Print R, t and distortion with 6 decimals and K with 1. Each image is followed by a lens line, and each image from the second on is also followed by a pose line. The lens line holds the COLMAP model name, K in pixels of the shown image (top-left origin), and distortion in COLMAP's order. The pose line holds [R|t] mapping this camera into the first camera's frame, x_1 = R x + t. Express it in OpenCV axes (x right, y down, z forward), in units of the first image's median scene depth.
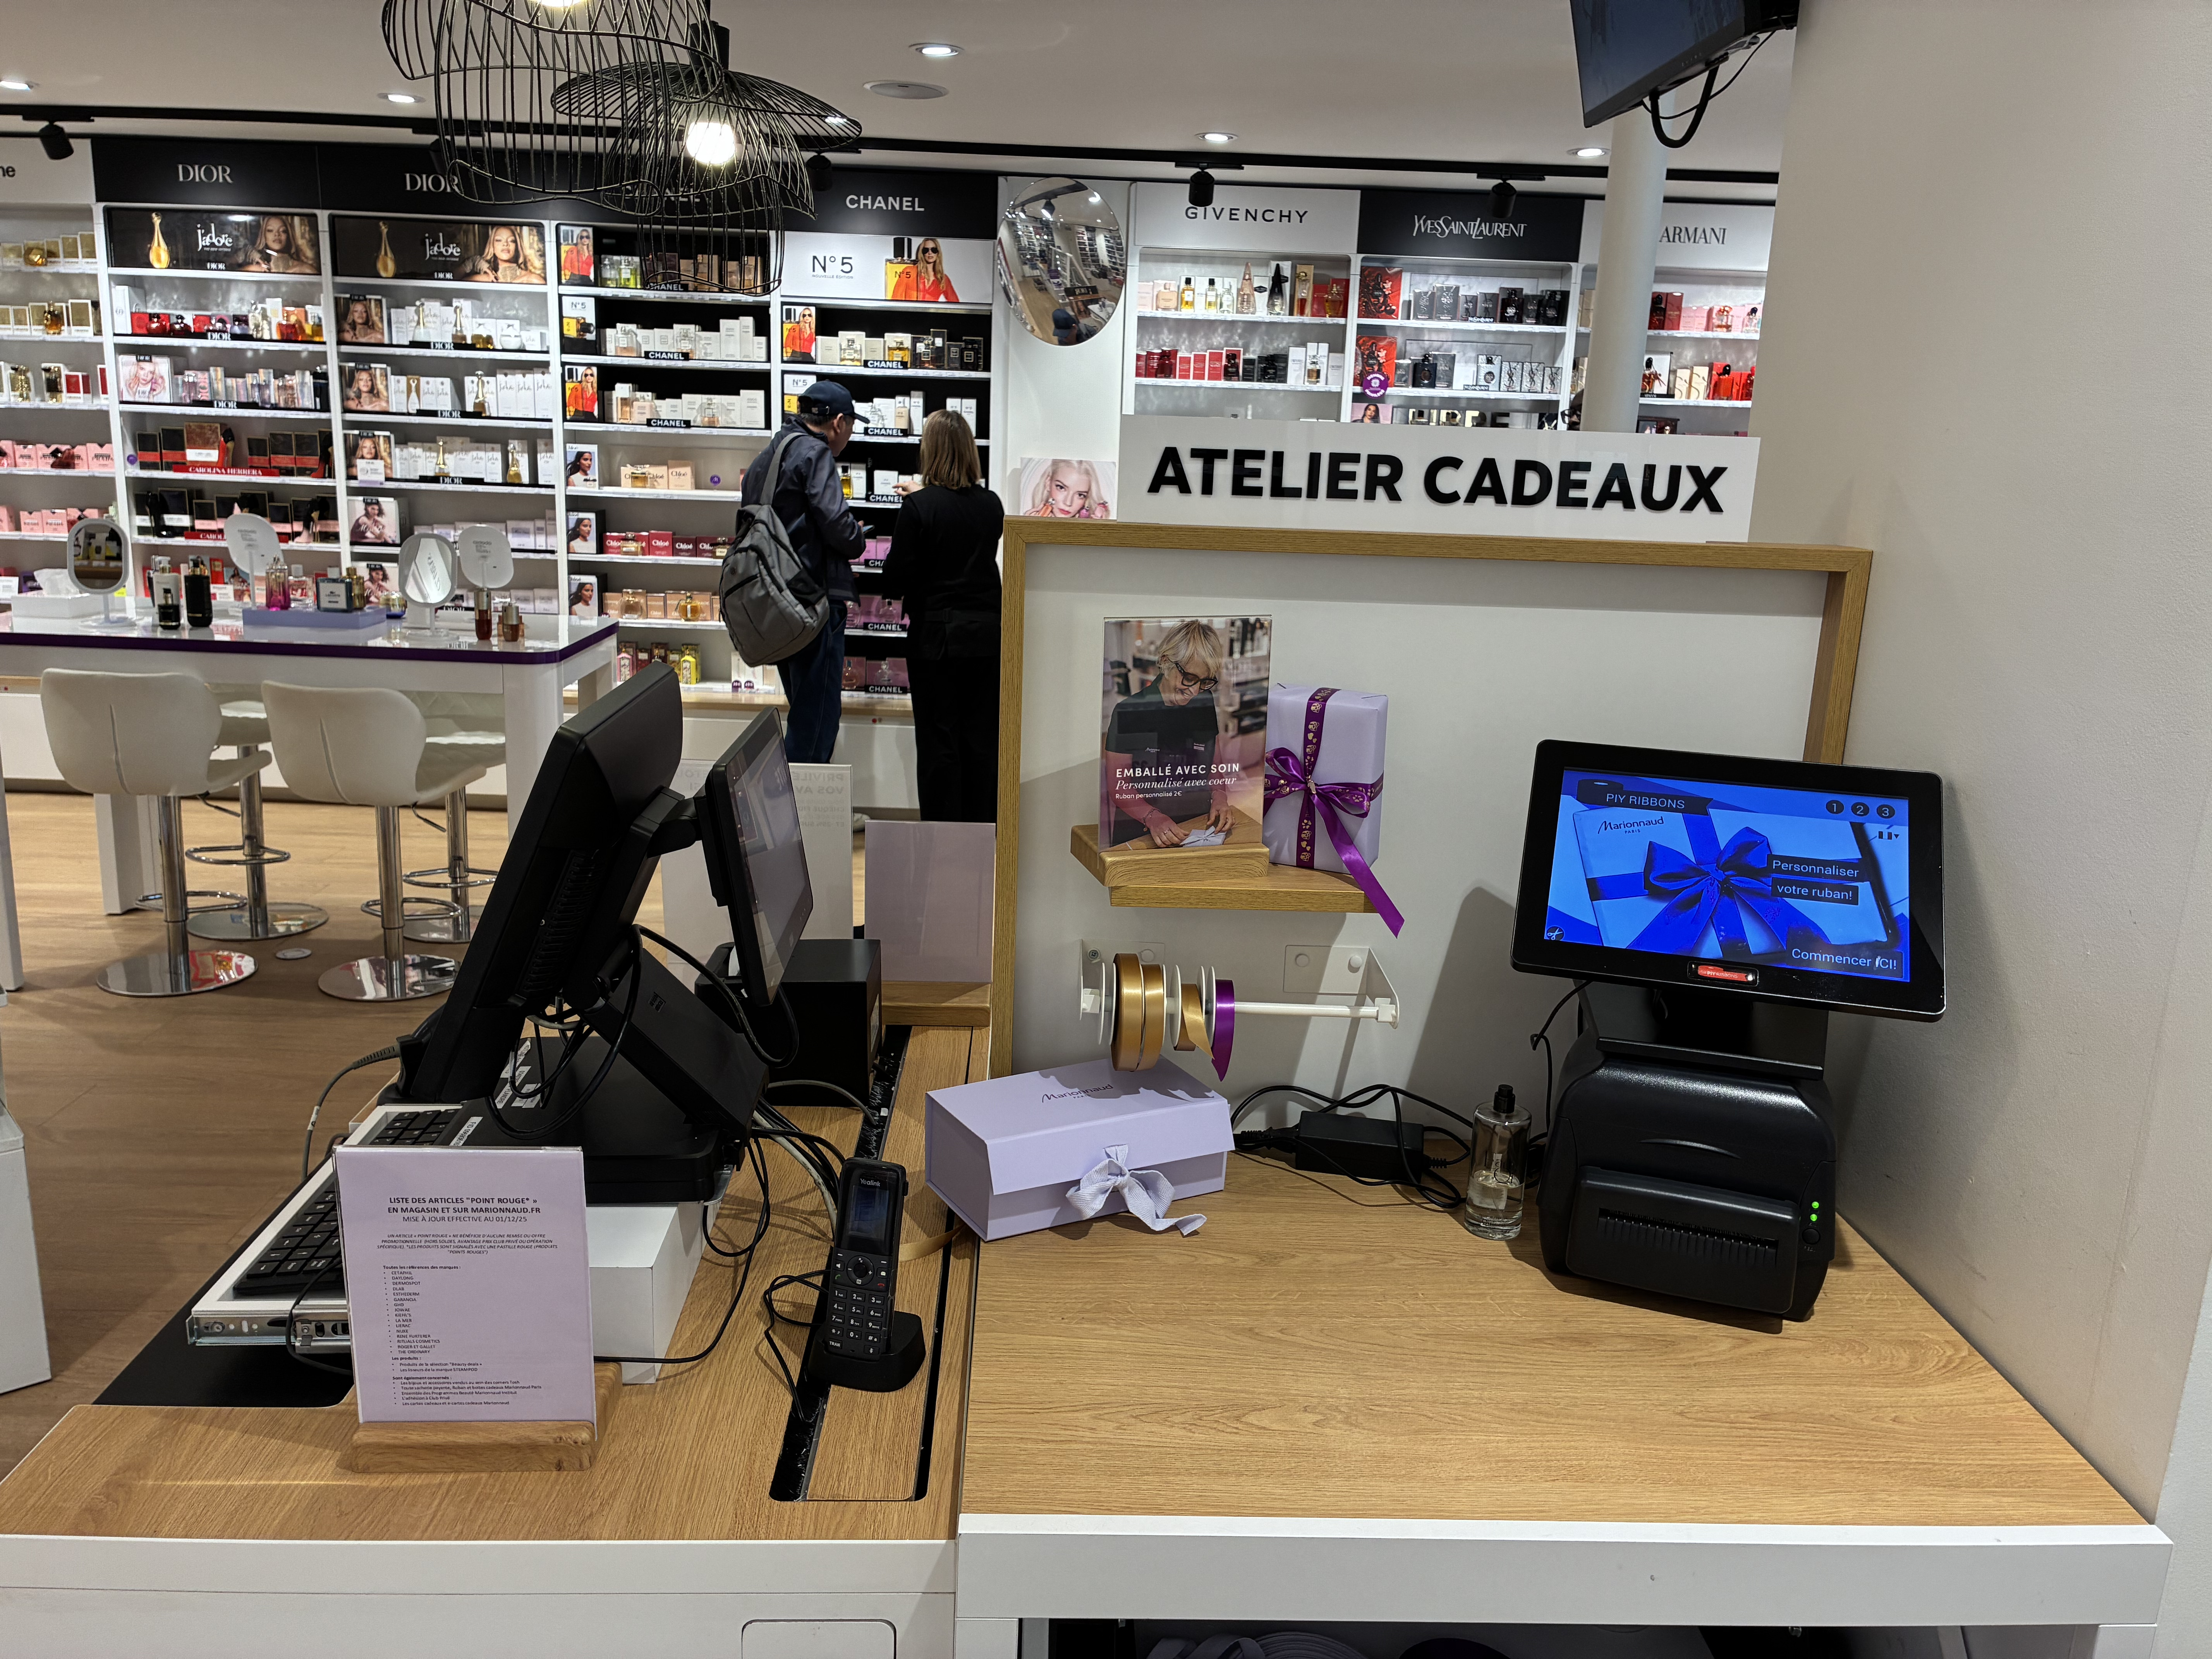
lens RADIAL K [[1464.9, 0, 1106.0], [0, 1464.9, 829.5], [0, 0, 1]] dist [0.053513, -0.054607]
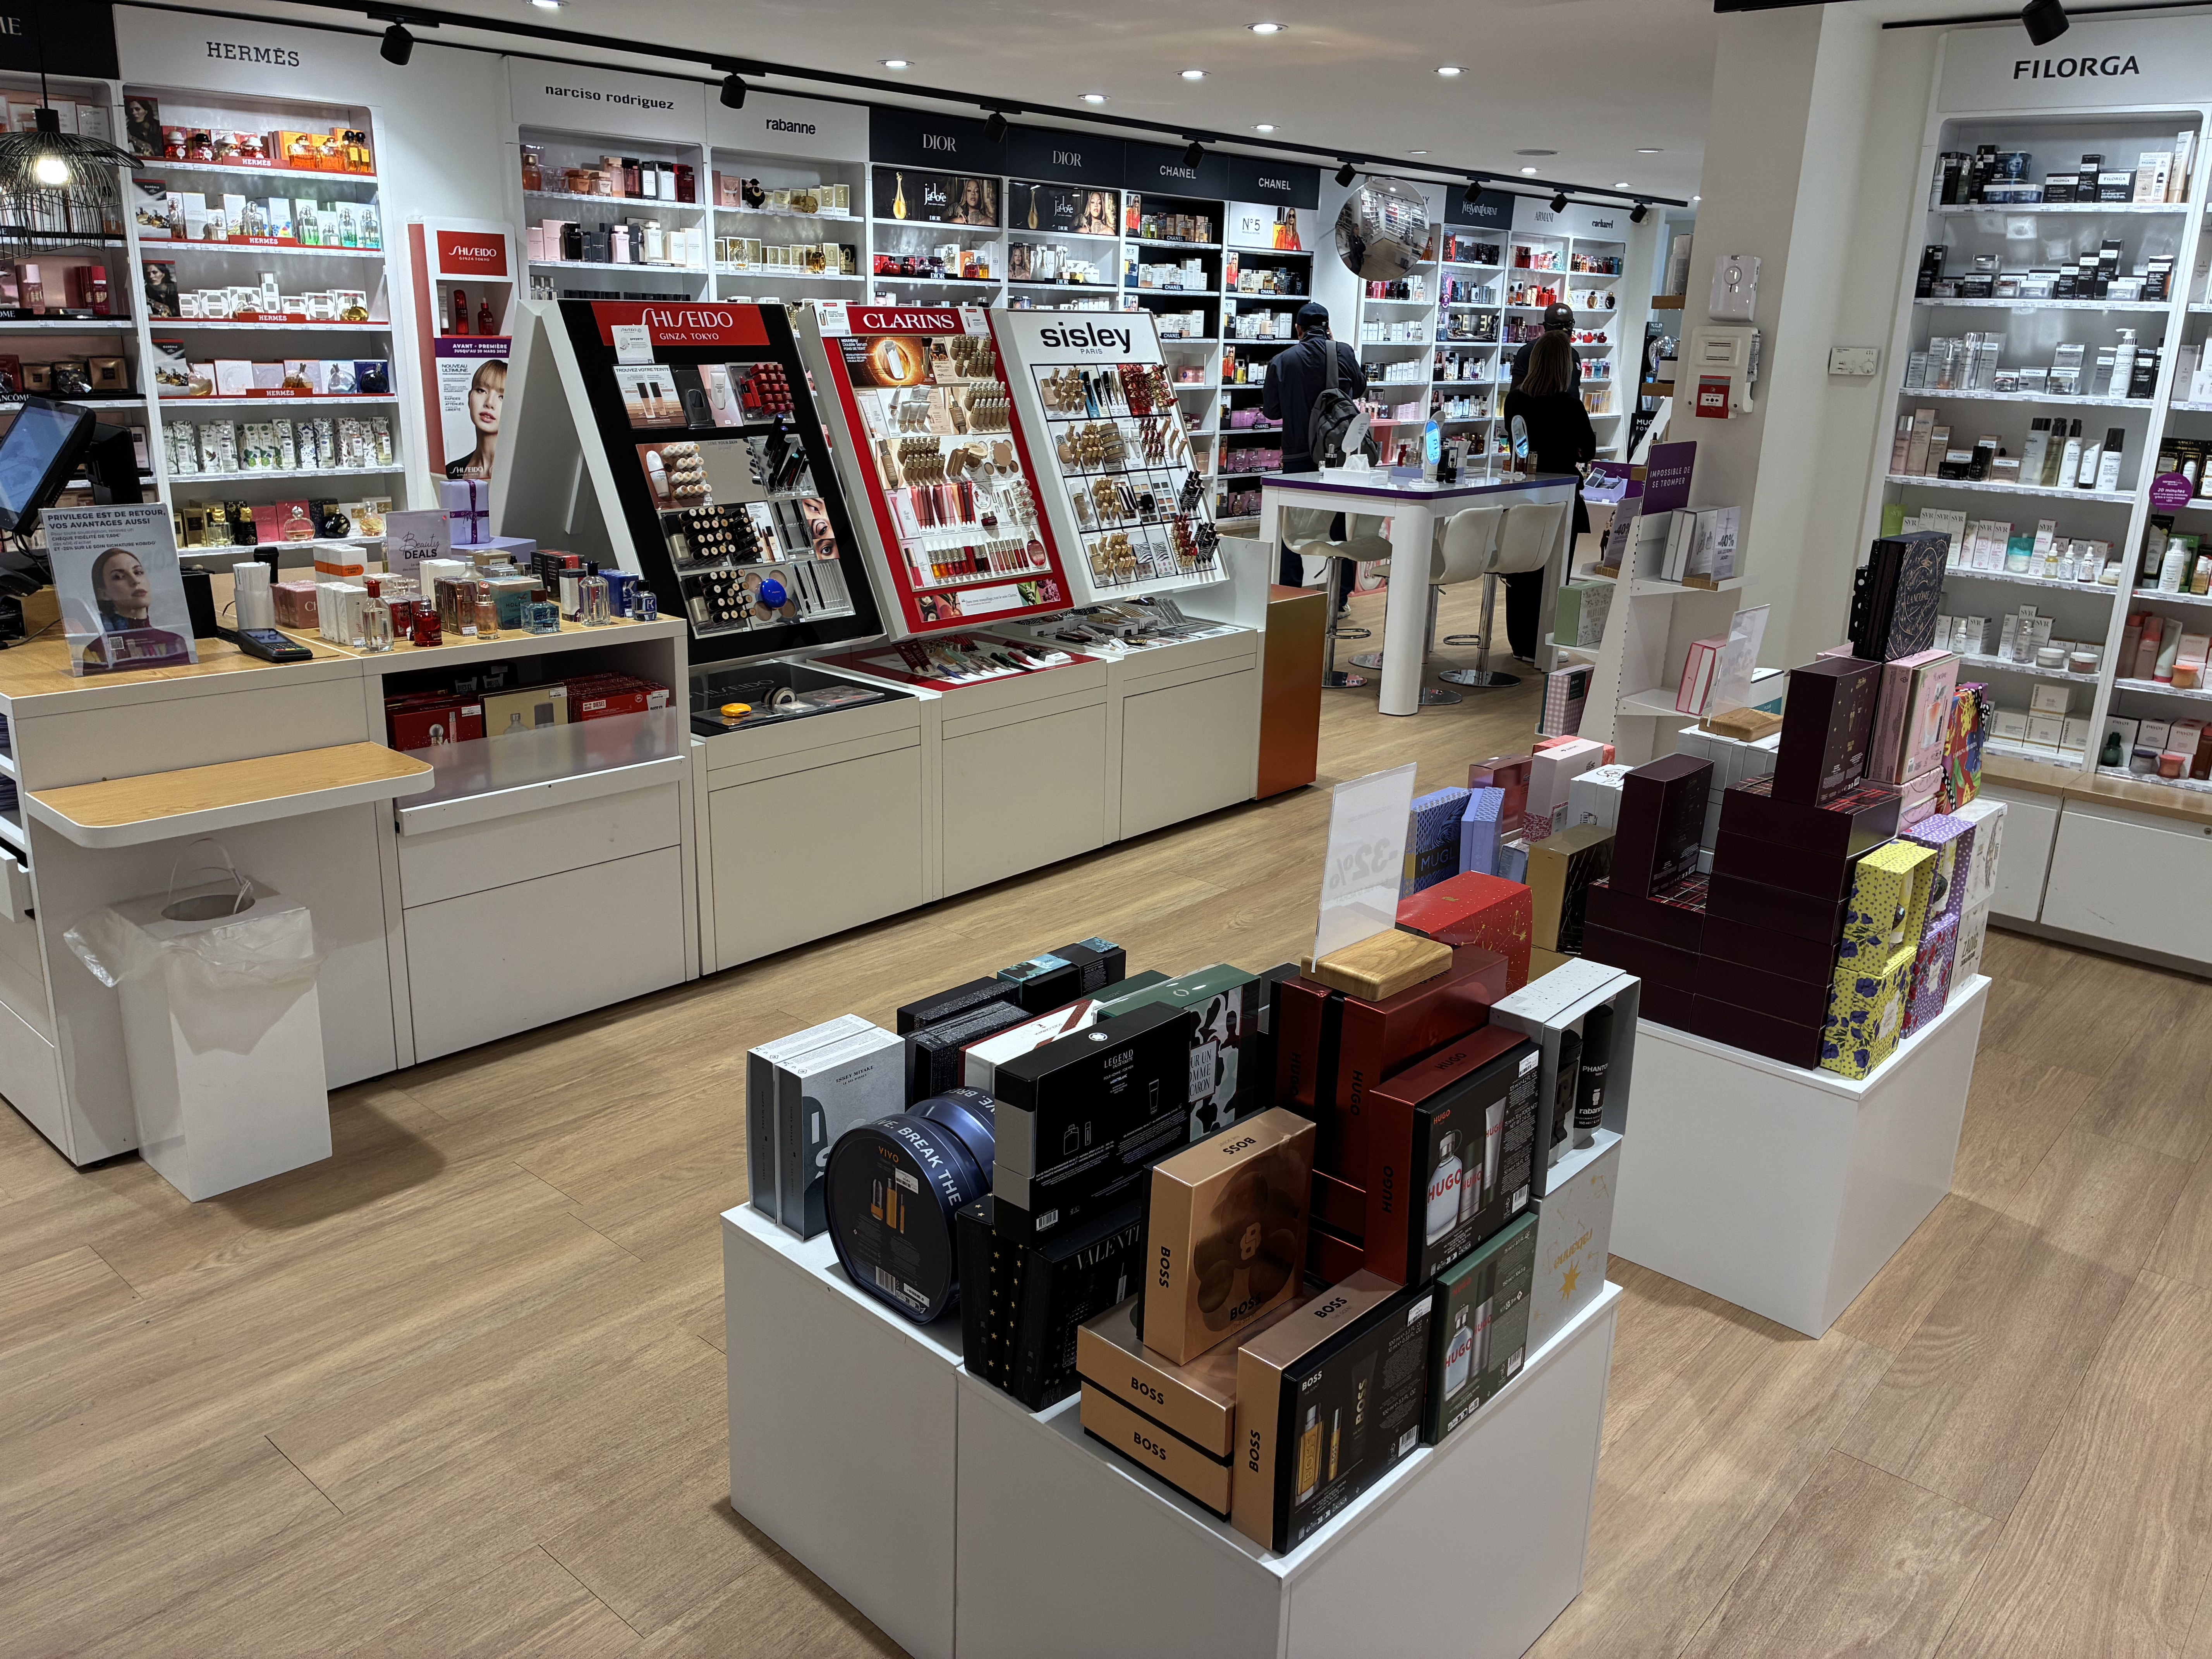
lens RADIAL K [[1464.9, 0, 1106.0], [0, 1464.9, 829.5], [0, 0, 1]] dist [0.053513, -0.054607]
pose [[0.717058, -0.247158, 0.651721, -1.412741], [0.189371, 0.968930, 0.159100, -0.051458], [-0.670795, 0.009333, 0.741584, -0.011197]]
